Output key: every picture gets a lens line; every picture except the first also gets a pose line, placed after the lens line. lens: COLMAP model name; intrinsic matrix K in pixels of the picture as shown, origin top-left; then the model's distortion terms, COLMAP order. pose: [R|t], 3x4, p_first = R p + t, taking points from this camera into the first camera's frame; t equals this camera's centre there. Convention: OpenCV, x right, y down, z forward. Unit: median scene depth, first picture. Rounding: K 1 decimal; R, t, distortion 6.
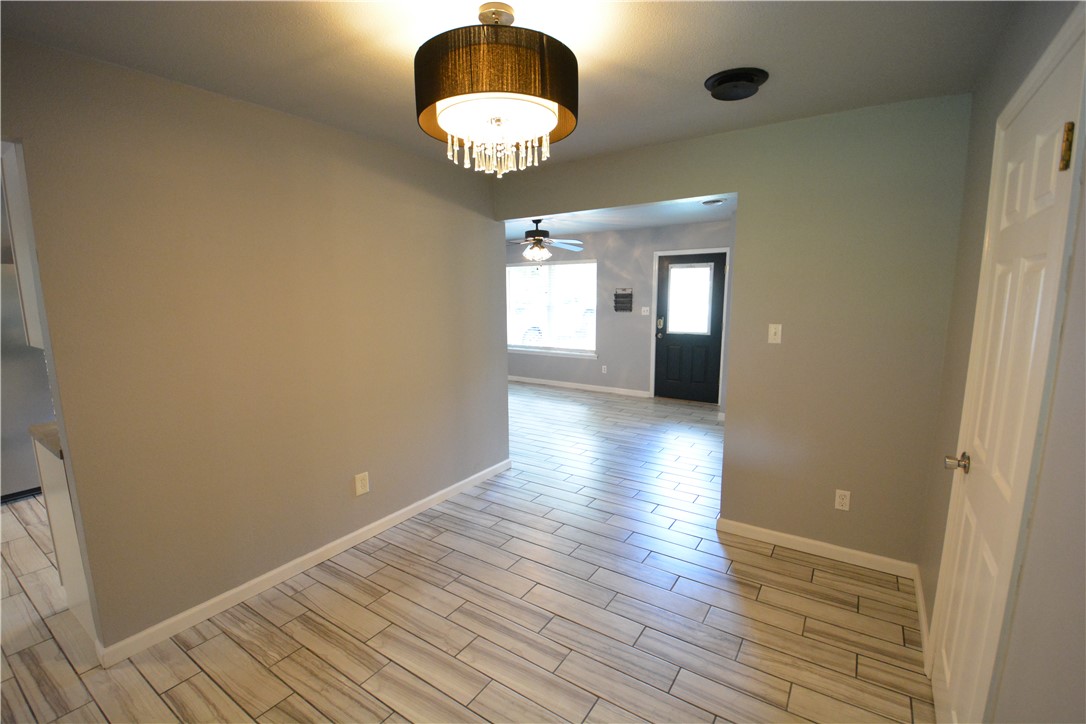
lens RADIAL K [[476.4, 0, 540.1], [0, 476.4, 369.5], [0, 0, 1]] dist [0.021290, -0.027132]
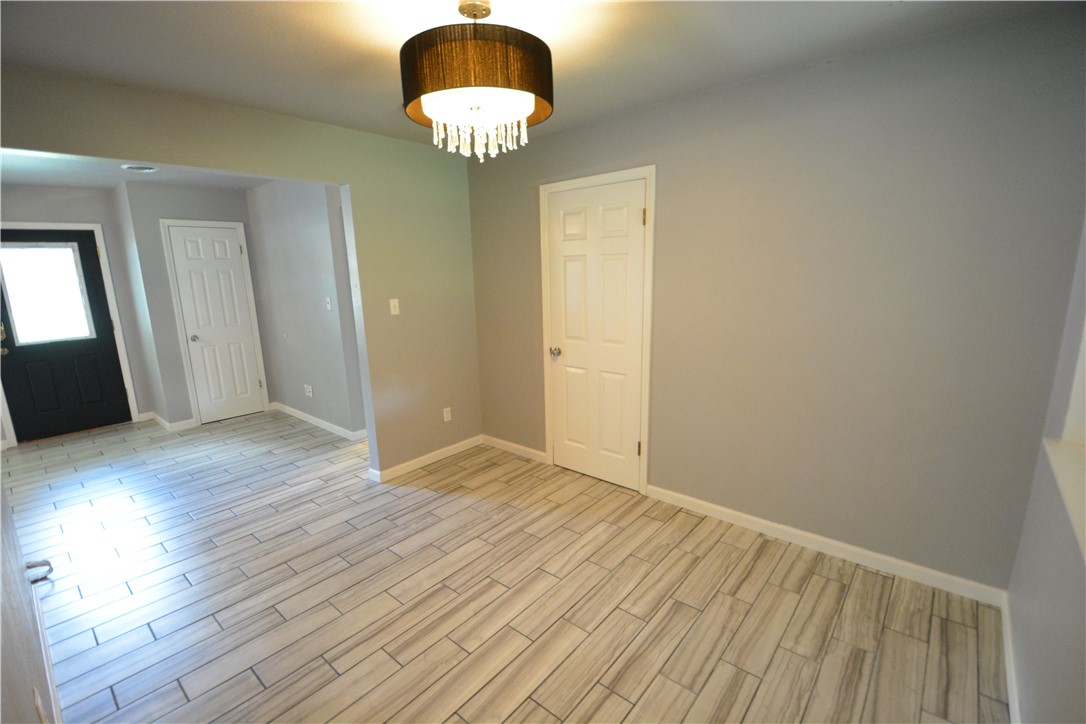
lens RADIAL K [[476.4, 0, 540.1], [0, 476.4, 369.5], [0, 0, 1]] dist [0.021290, -0.027132]
pose [[0.119626, -0.200212, 0.972422, -0.863571], [0.180168, 0.967571, 0.177049, -0.082946], [-0.976335, 0.154020, 0.151818, 0.555490]]
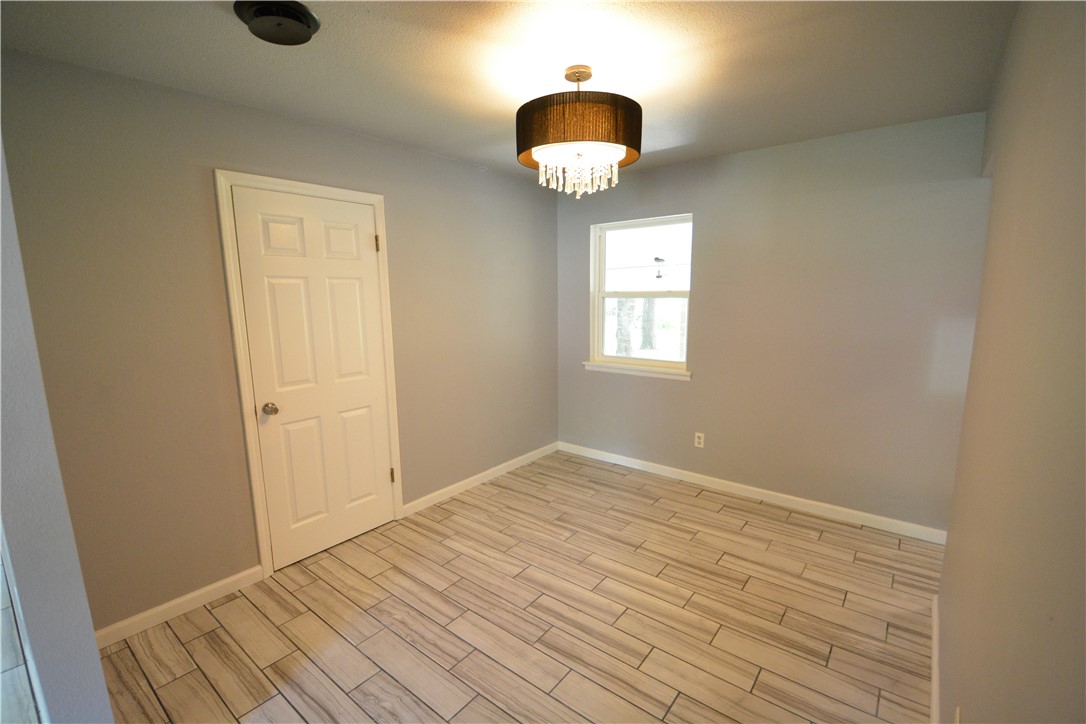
lens RADIAL K [[476.4, 0, 540.1], [0, 476.4, 369.5], [0, 0, 1]] dist [0.021290, -0.027132]
pose [[-0.996189, 0.006599, 0.086976, -0.065139], [0.033682, 0.948897, 0.313784, -0.264572], [-0.080460, 0.315518, -0.945502, 1.685280]]
